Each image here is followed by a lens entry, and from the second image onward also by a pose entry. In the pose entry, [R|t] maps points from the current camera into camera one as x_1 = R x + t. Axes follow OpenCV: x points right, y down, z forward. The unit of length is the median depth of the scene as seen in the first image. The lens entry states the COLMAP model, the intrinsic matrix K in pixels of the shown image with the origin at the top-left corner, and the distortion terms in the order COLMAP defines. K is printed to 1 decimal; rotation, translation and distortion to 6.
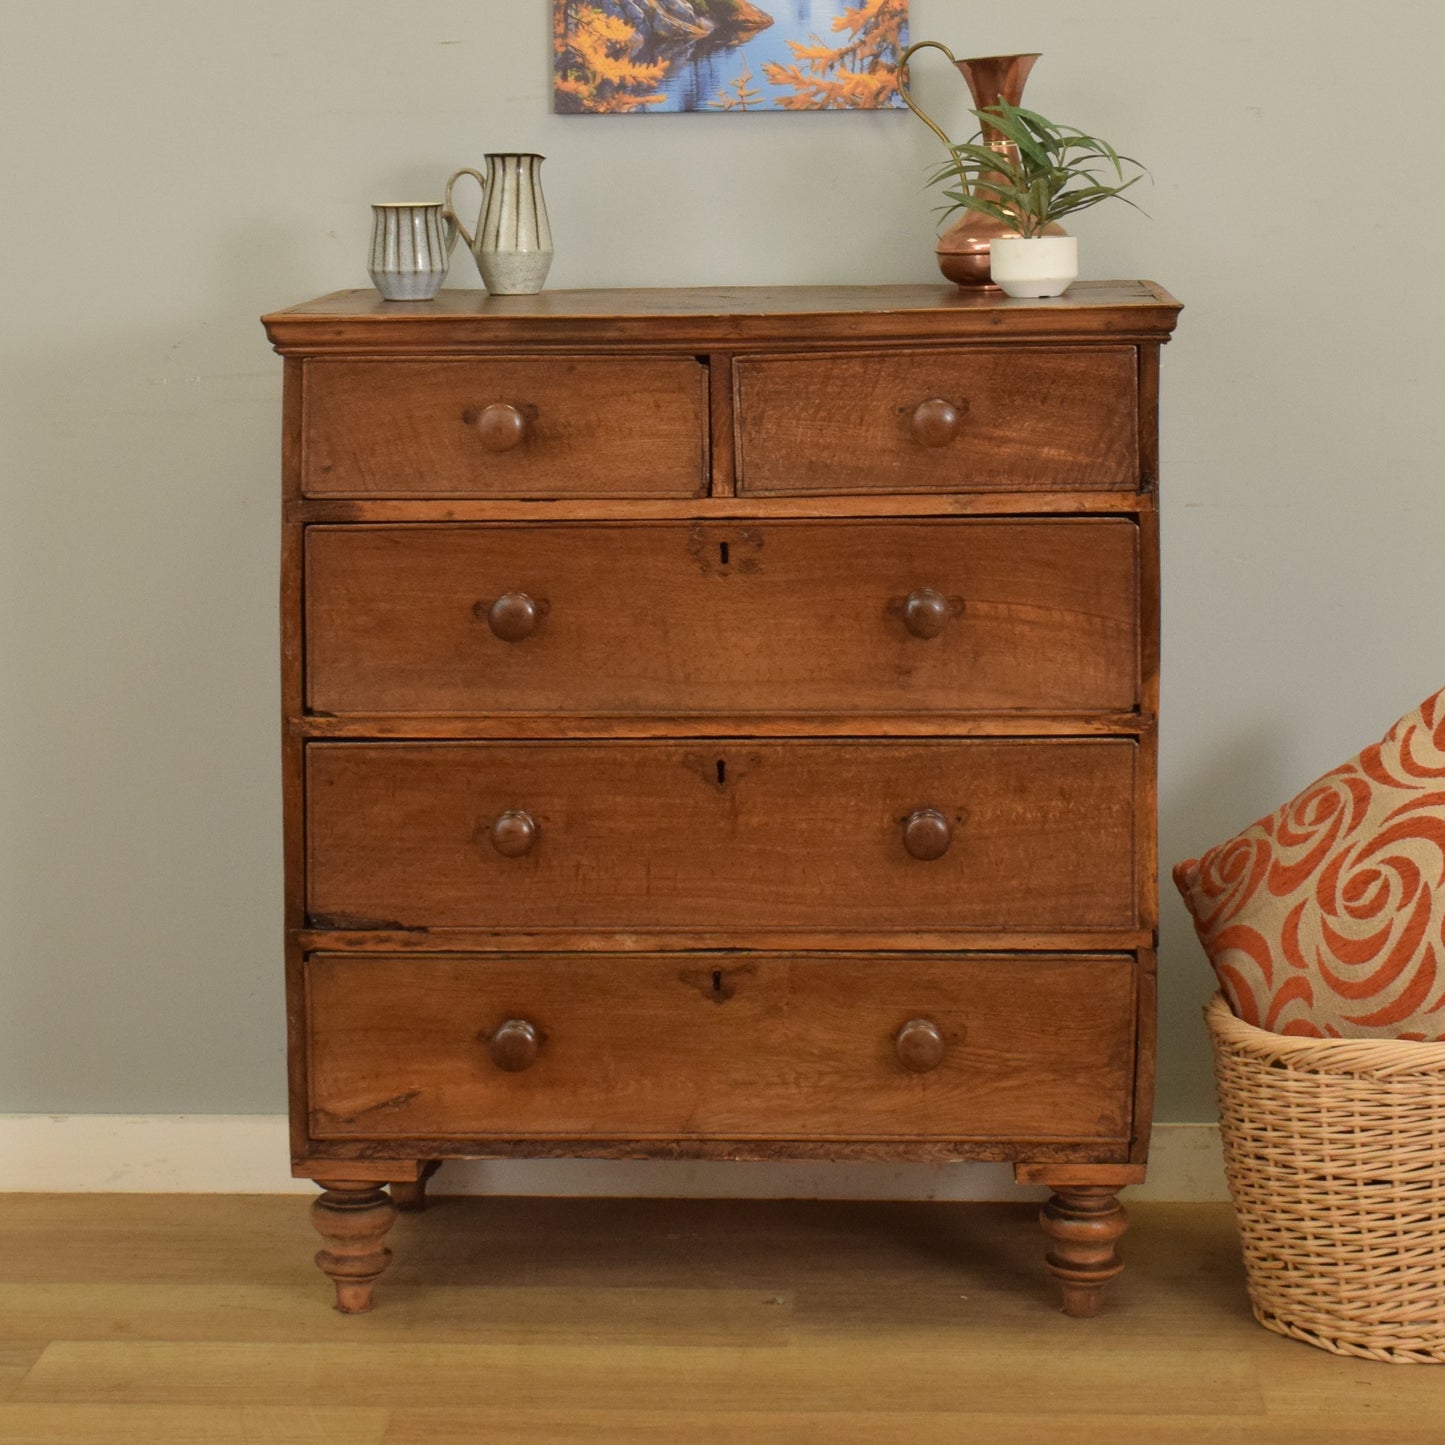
lens RADIAL K [[4022.2, 0, 727.2], [0, 4022.2, 713.7], [0, 0, 1]] dist [-0.076282, 0.000000]
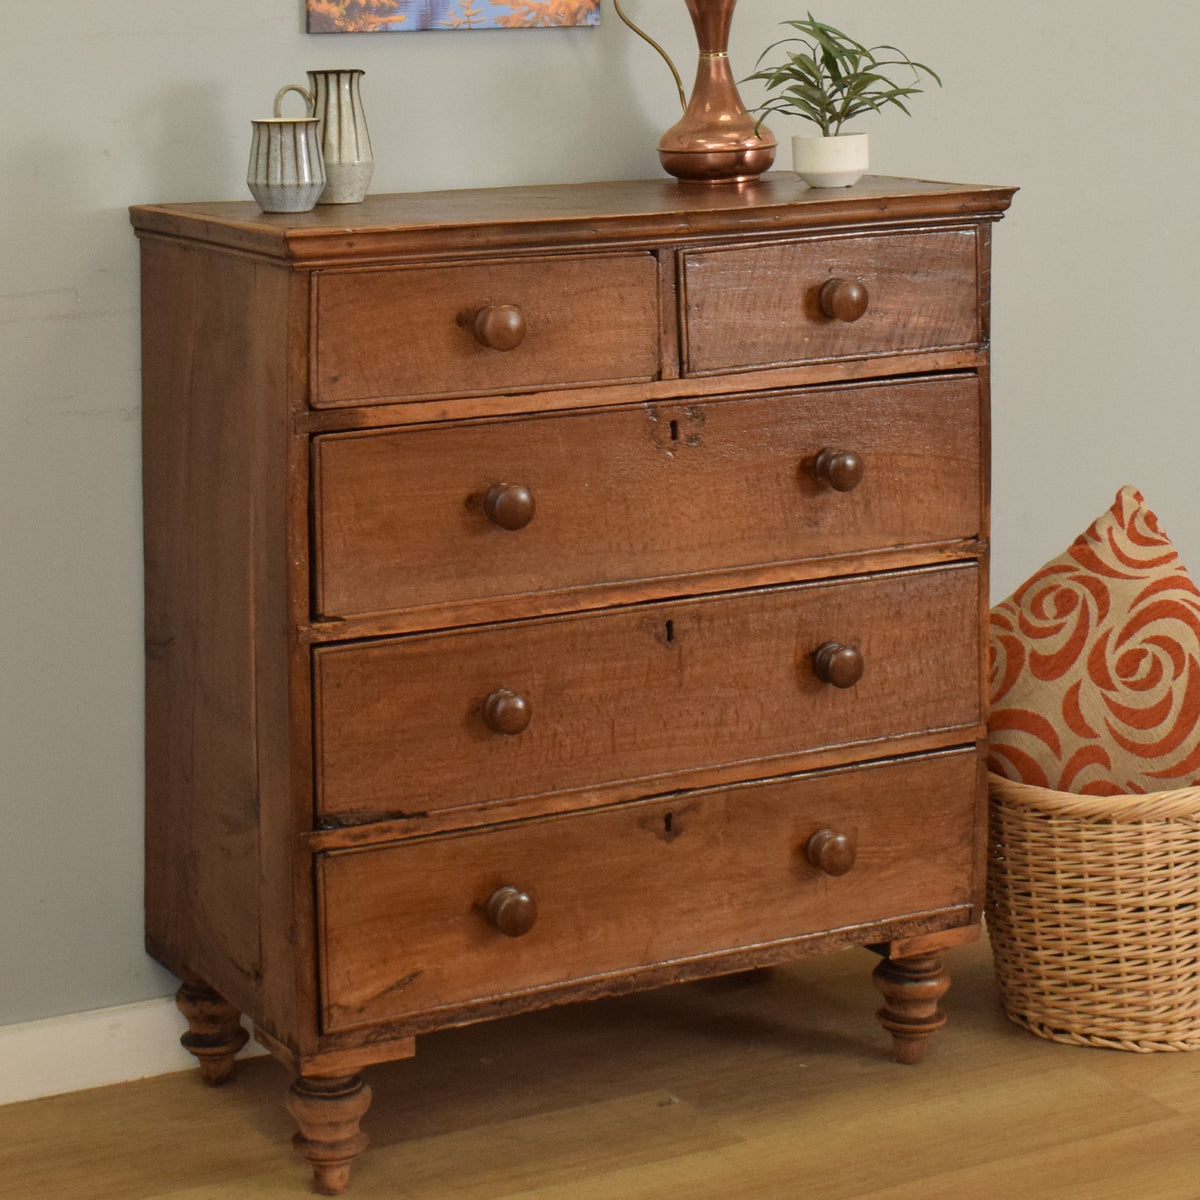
lens RADIAL K [[2952.2, 0, 530.1], [0, 2952.2, 395.4], [0, 0, 1]] dist [-0.118965, 0.000000]
pose [[0.852006, -0.072797, 0.518446, -0.443074], [0.090045, 0.995904, -0.008140, -0.045927], [-0.515730, 0.053619, 0.855071, 0.333873]]
